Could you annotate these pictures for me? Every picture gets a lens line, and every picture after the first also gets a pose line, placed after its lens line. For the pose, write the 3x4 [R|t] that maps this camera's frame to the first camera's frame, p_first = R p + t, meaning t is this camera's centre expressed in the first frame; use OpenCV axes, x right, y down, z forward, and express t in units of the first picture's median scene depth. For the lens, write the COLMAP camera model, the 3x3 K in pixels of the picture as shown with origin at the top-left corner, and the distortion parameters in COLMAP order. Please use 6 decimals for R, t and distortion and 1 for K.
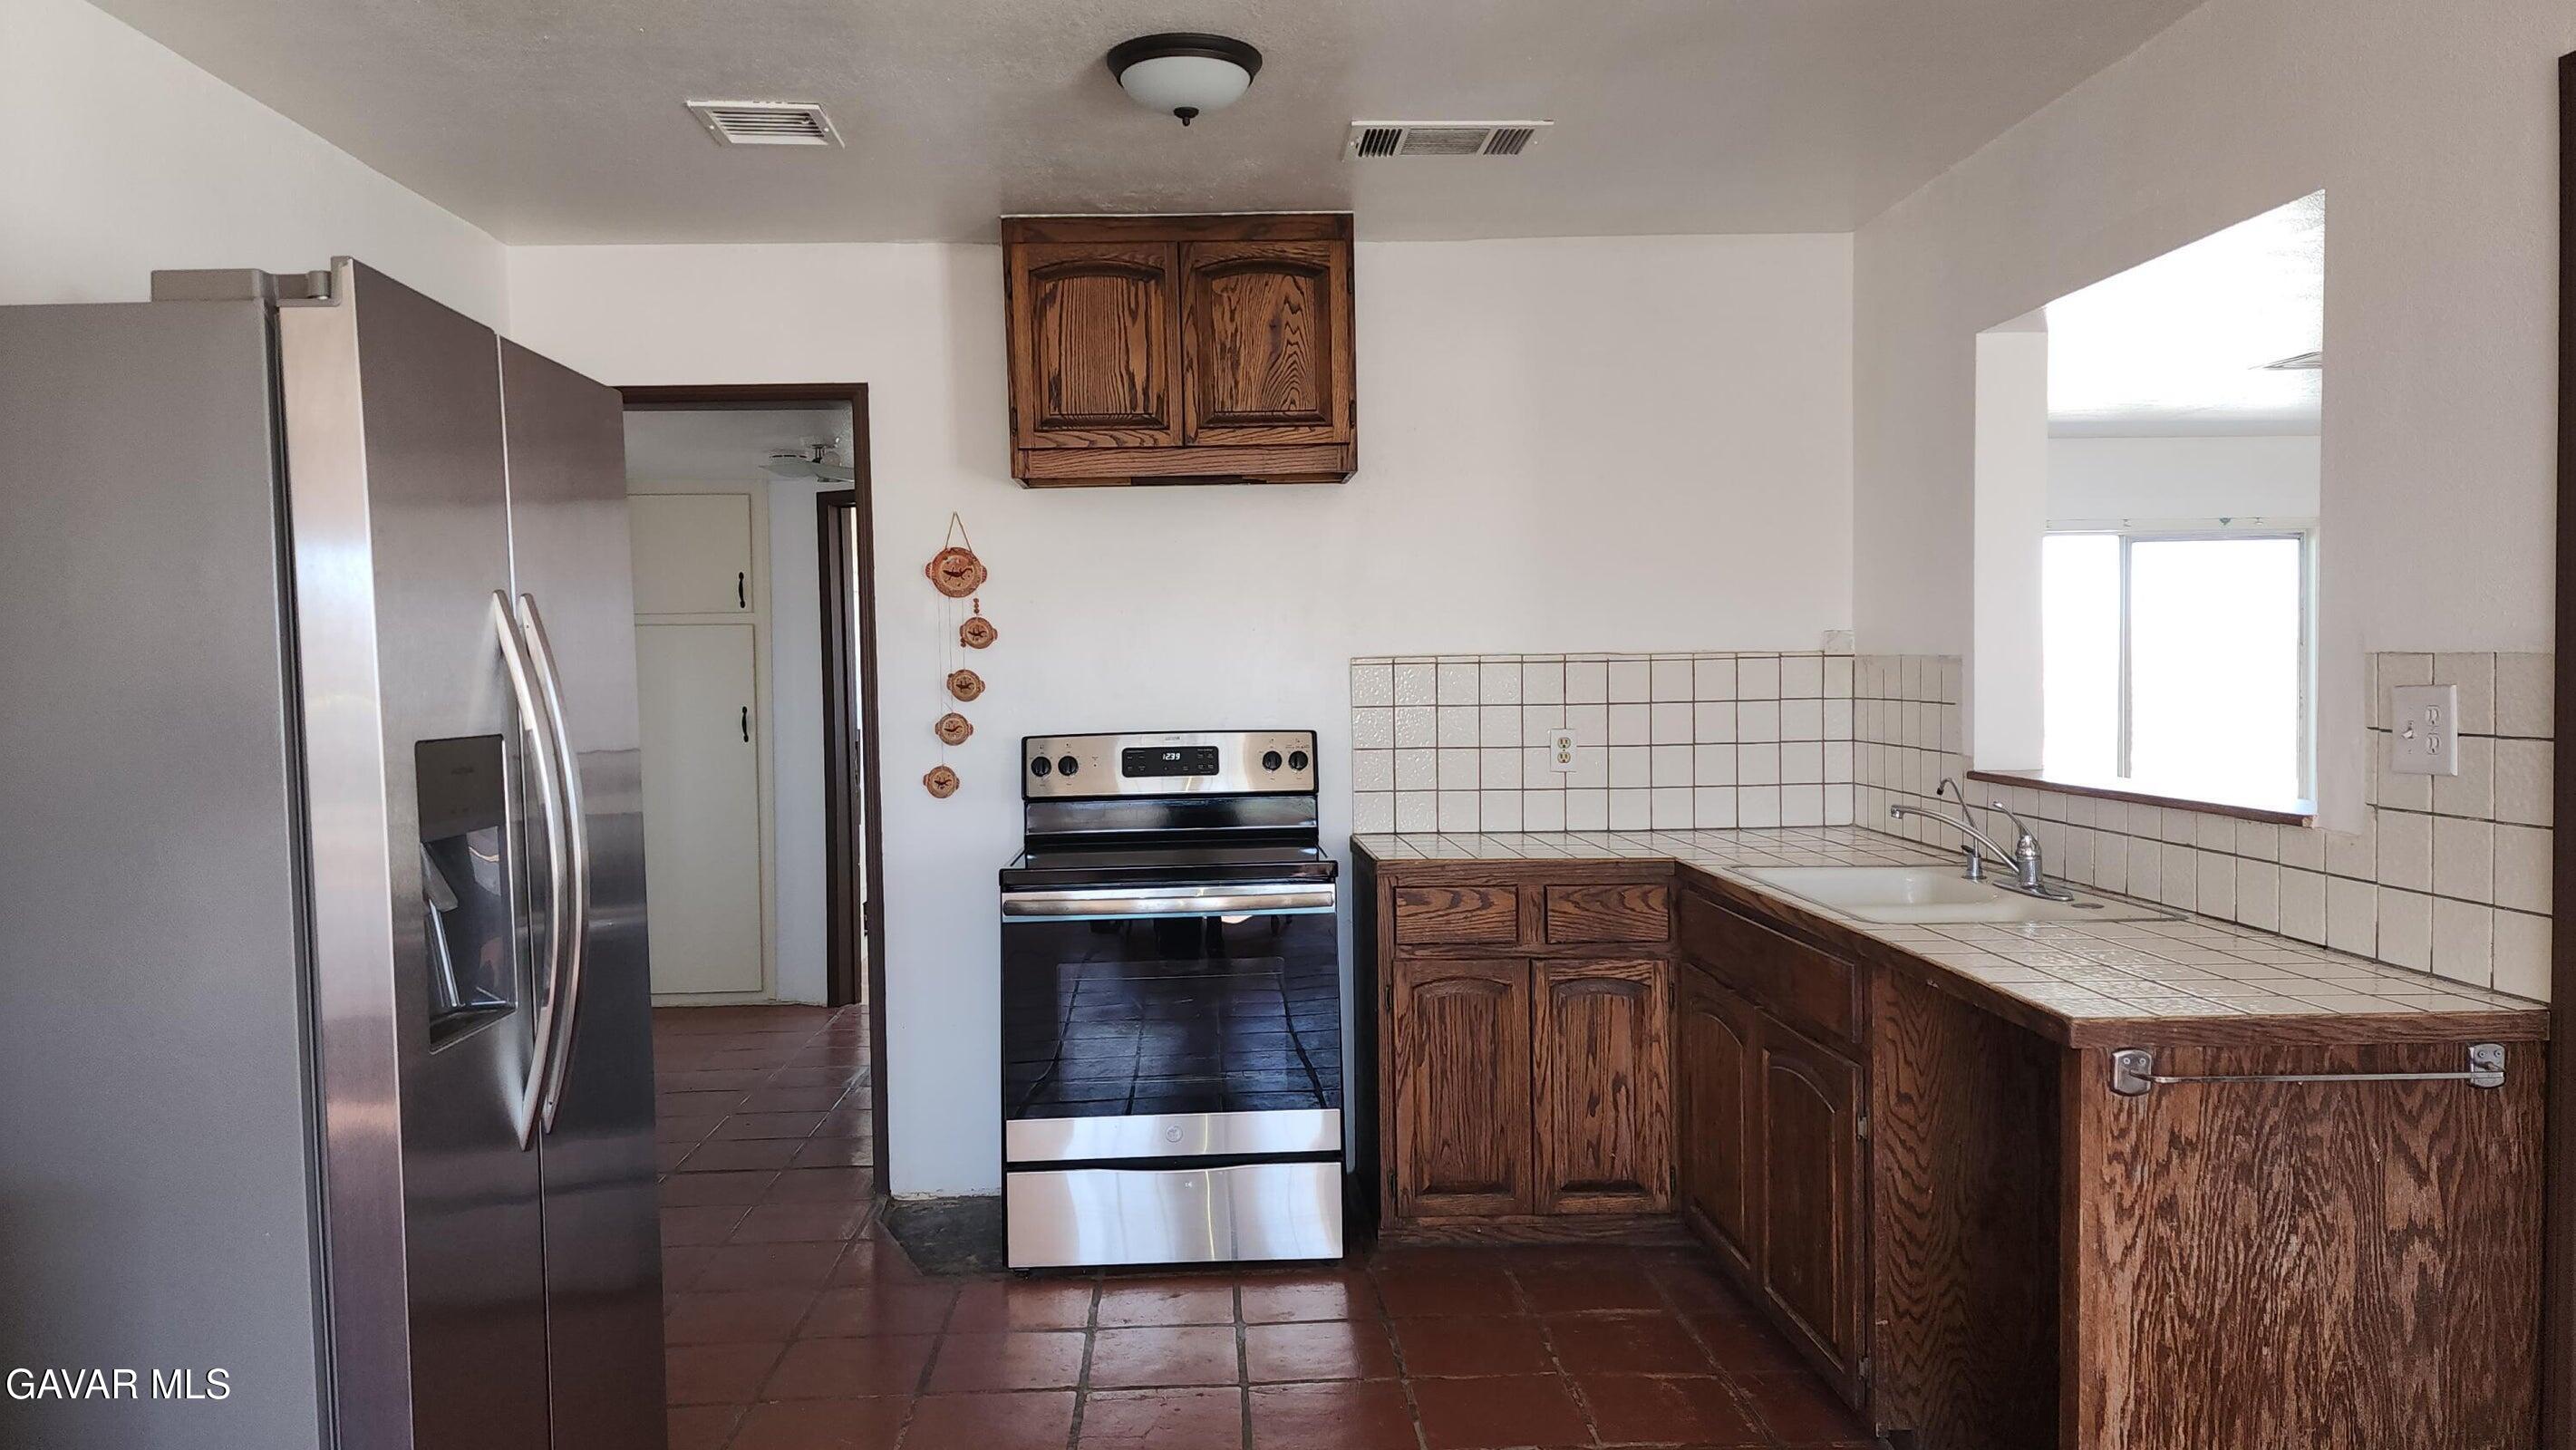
lens RADIAL K [[1757.6, 0, 1282.7], [0, 1757.6, 734.2], [0, 0, 1]] dist [0.026015, 0.000121]
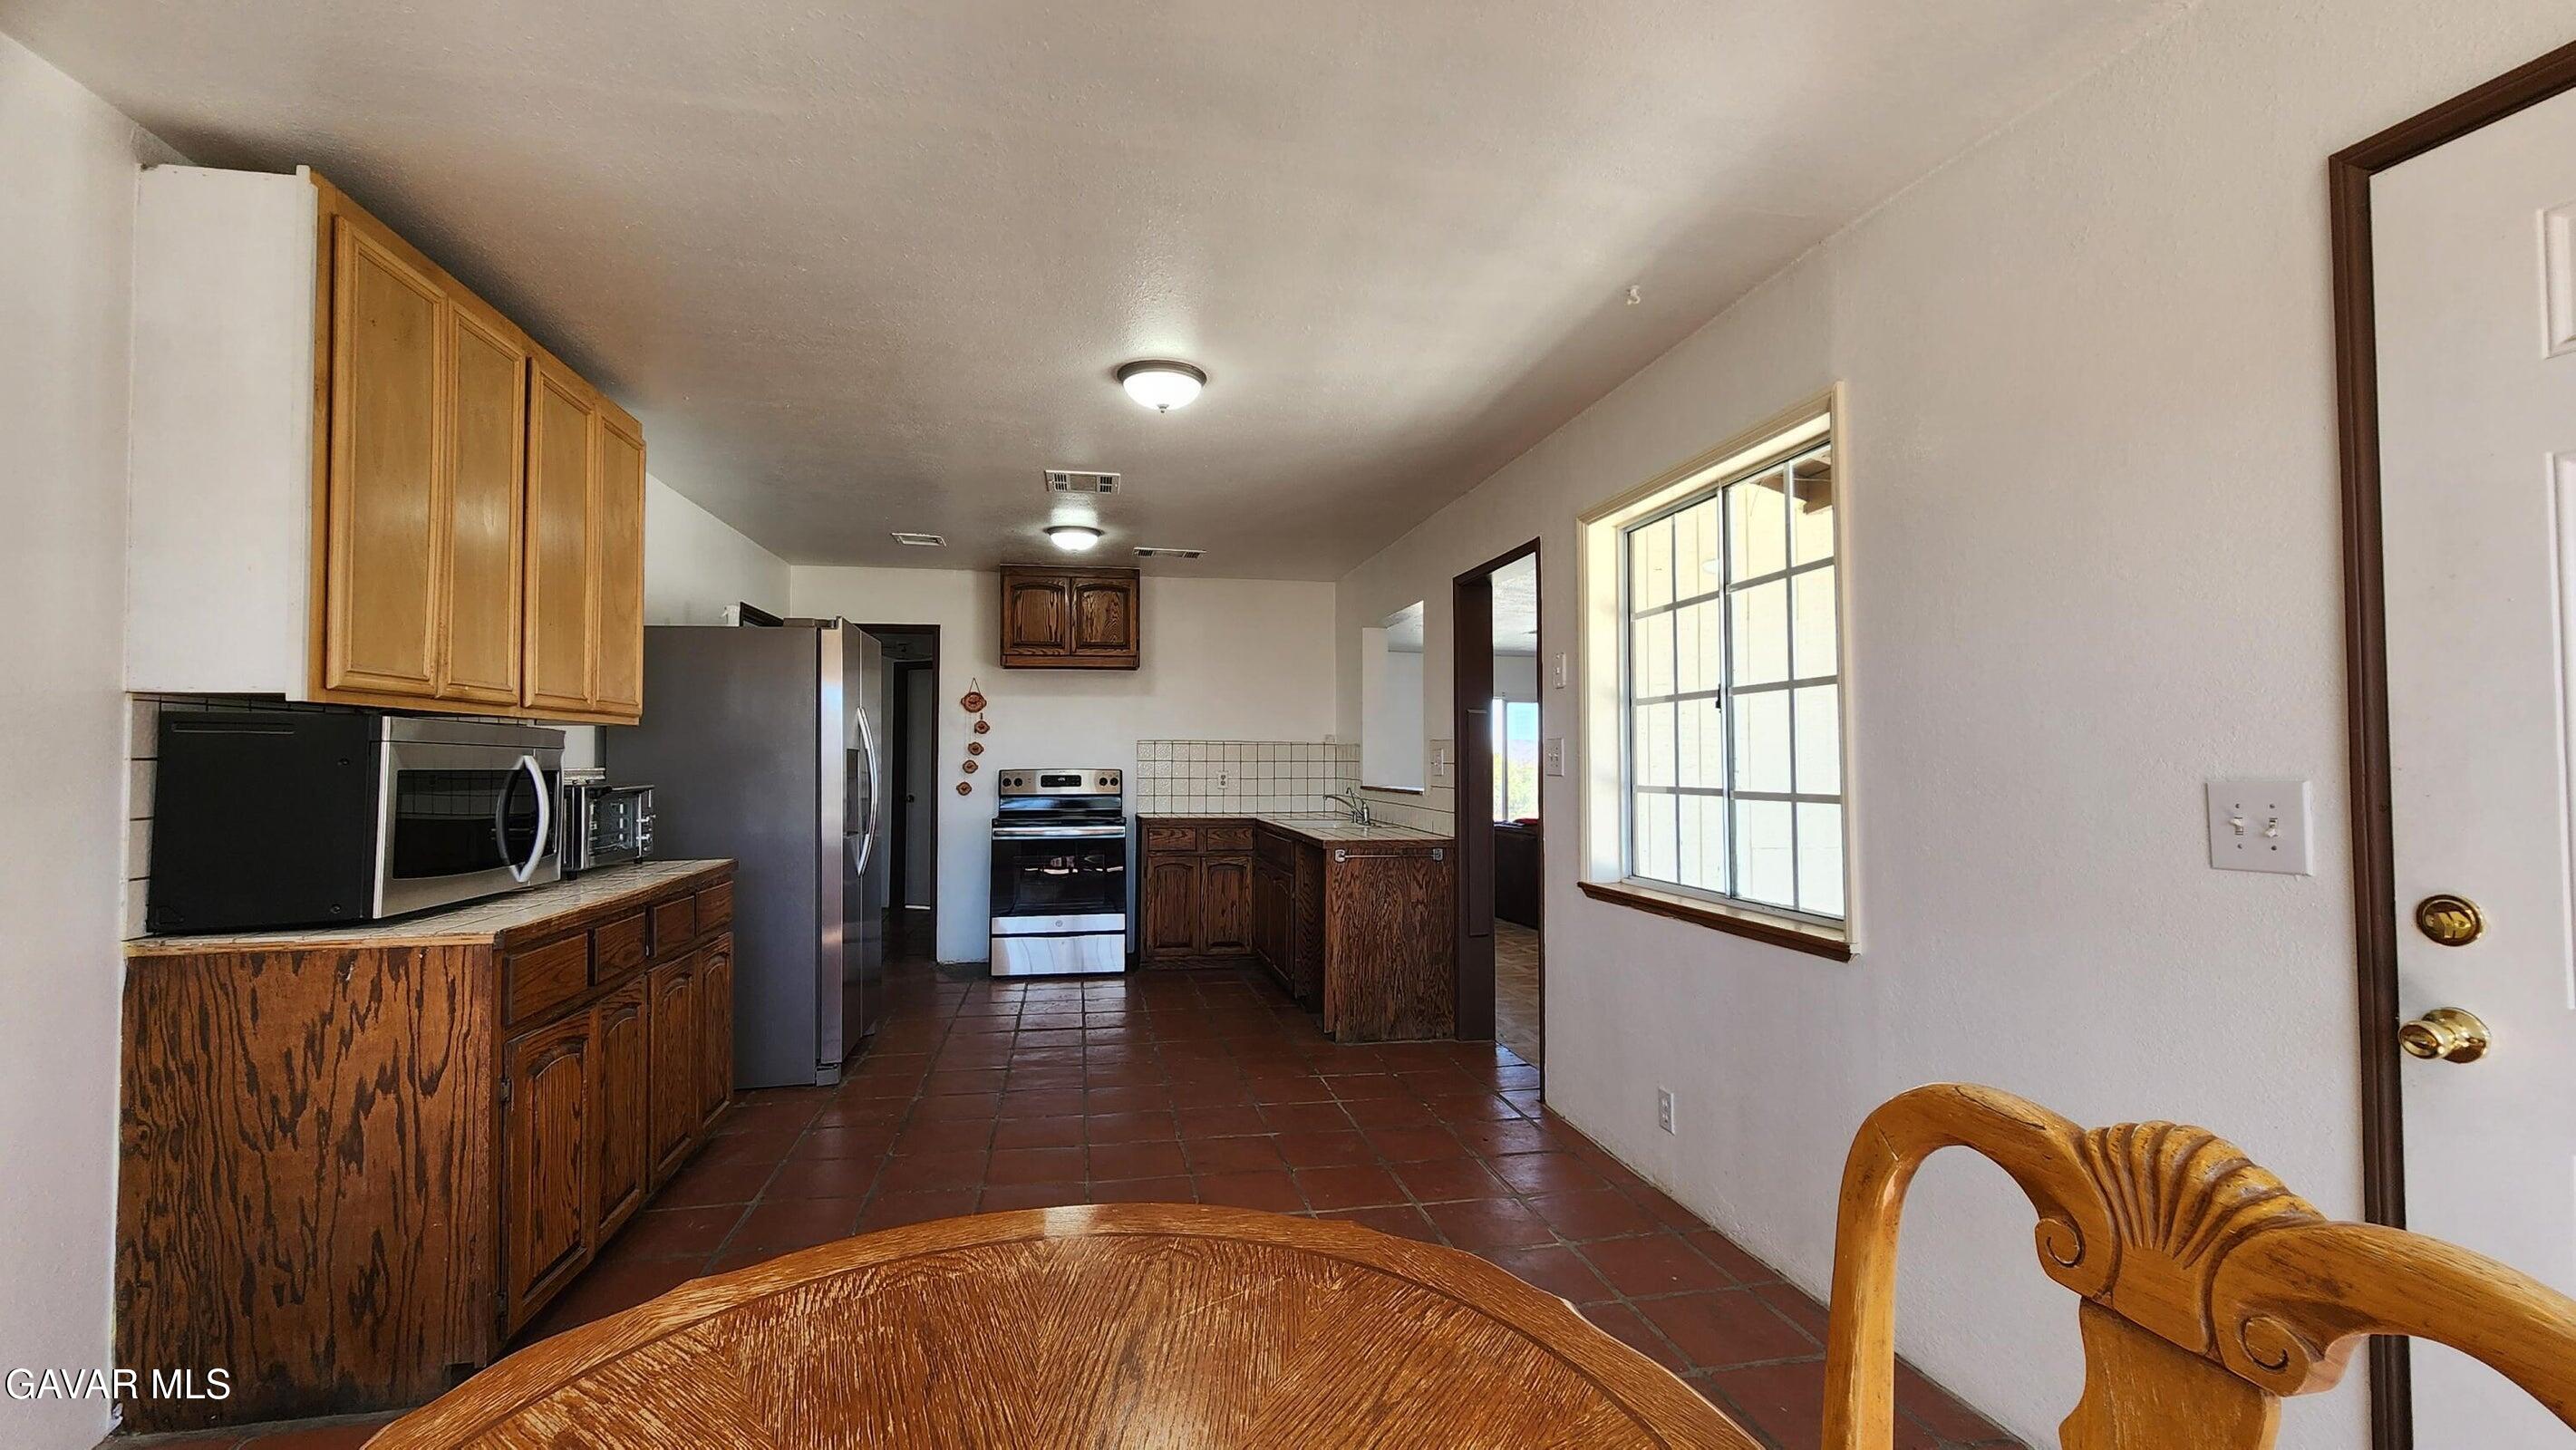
lens RADIAL K [[1065.0, 0, 1287.6], [0, 1065.0, 731.9], [0, 0, 1]] dist [0.002756, 0.000254]
pose [[0.989237, 0.022720, 0.144545, 0.034678], [-0.012974, 0.997600, -0.068014, 0.047354], [-0.145743, 0.065407, 0.987158, -0.560467]]
